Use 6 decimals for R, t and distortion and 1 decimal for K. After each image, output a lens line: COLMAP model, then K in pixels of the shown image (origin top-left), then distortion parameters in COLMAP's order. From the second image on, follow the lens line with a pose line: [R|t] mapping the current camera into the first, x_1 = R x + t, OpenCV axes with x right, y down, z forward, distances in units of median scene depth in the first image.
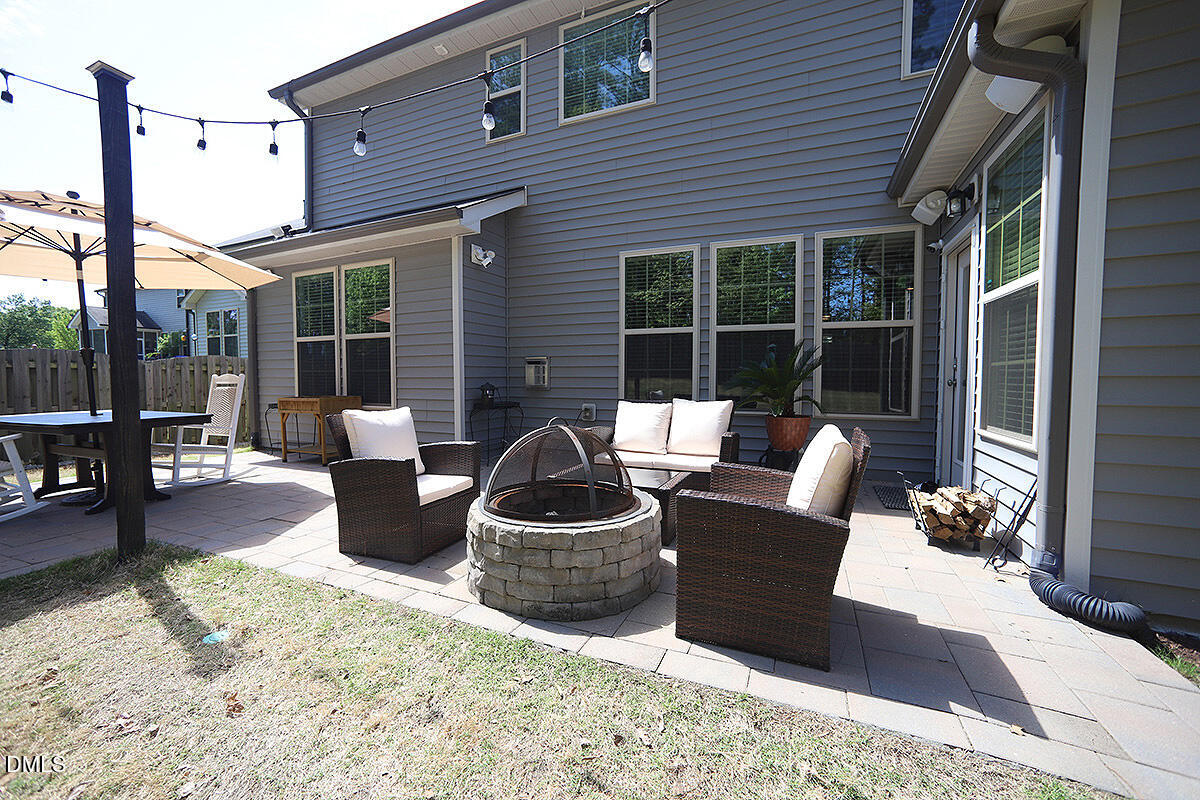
lens RADIAL K [[474.0, 0, 589.9], [0, 474.0, 381.6], [0, 0, 1]] dist [-0.025527, 0.002682]
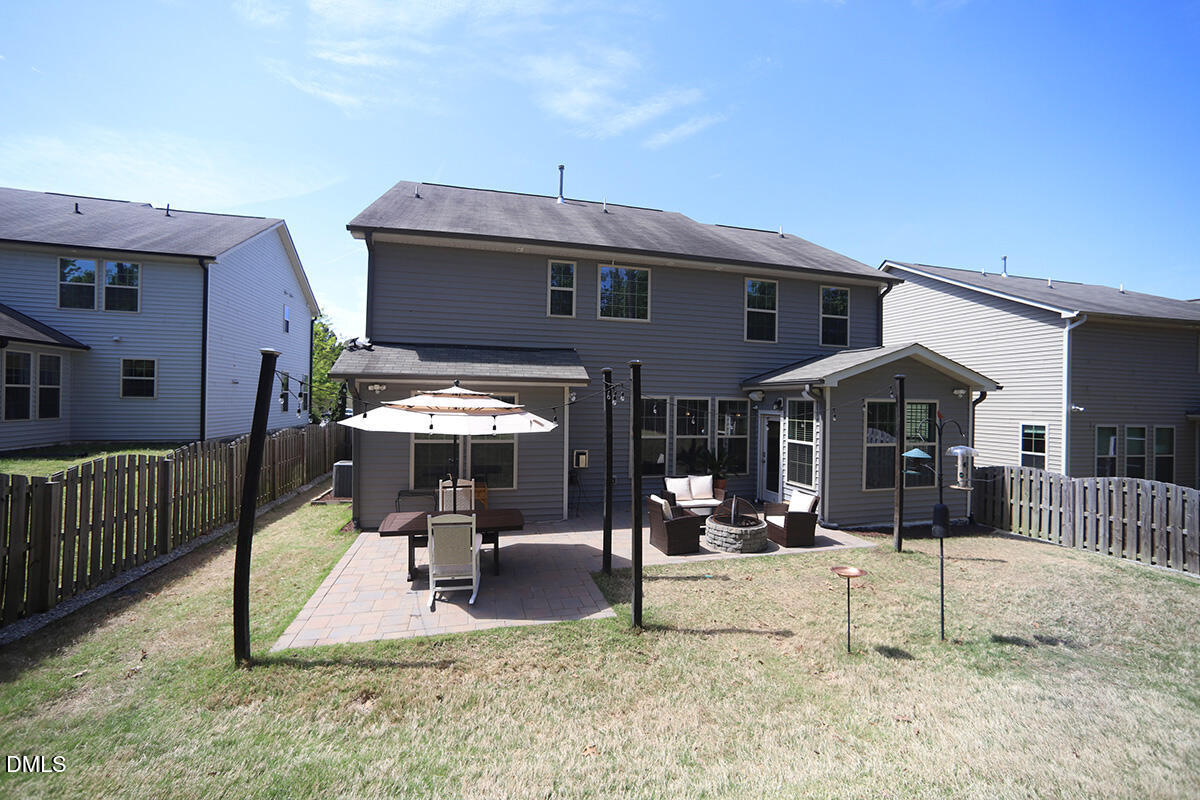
lens RADIAL K [[474.0, 0, 599.4], [0, 474.0, 394.2], [0, 0, 1]] dist [-0.025527, 0.002682]
pose [[0.777978, 0.013635, 0.628144, -1.571723], [-0.002071, 0.999815, -0.019138, -0.306619], [-0.628288, 0.013588, 0.777862, -0.515614]]
